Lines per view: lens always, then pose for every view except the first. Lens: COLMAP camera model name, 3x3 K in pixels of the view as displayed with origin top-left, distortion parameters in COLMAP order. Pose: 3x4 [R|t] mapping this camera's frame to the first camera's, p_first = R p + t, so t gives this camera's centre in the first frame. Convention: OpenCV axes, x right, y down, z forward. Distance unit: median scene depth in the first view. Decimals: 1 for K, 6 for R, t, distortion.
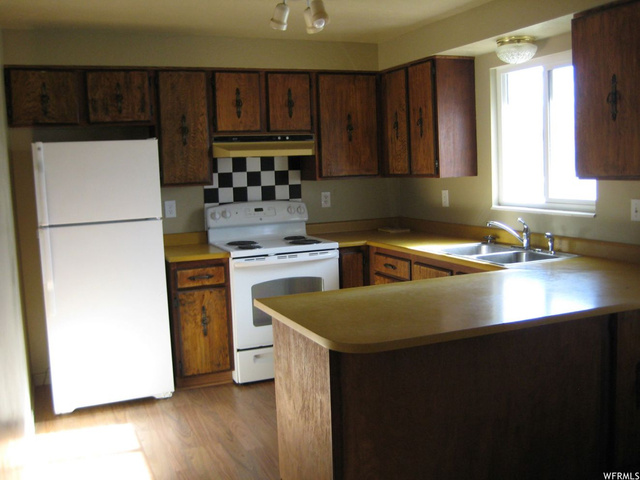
lens RADIAL K [[661.7, 0, 320.0], [0, 661.7, 240.0], [0, 0, 1]] dist [-0.150747, 0.188554]
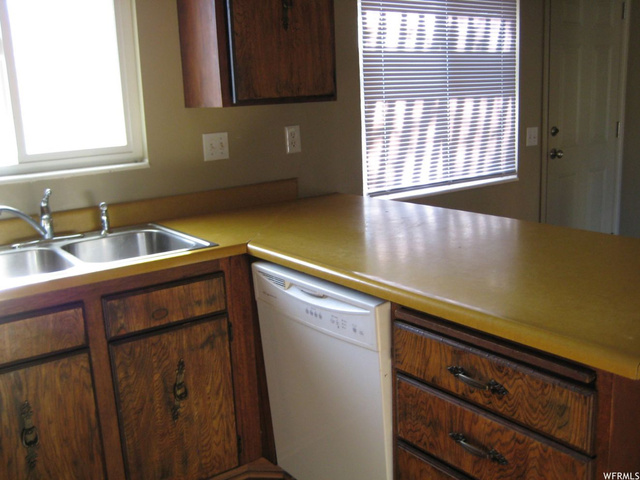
lens RADIAL K [[661.7, 0, 320.0], [0, 661.7, 240.0], [0, 0, 1]] dist [-0.150747, 0.188554]
pose [[-0.228732, -0.168009, 0.958882, -0.358180], [0.157111, 0.965711, 0.206683, -0.084190], [-0.960728, 0.197926, -0.194493, 1.071785]]
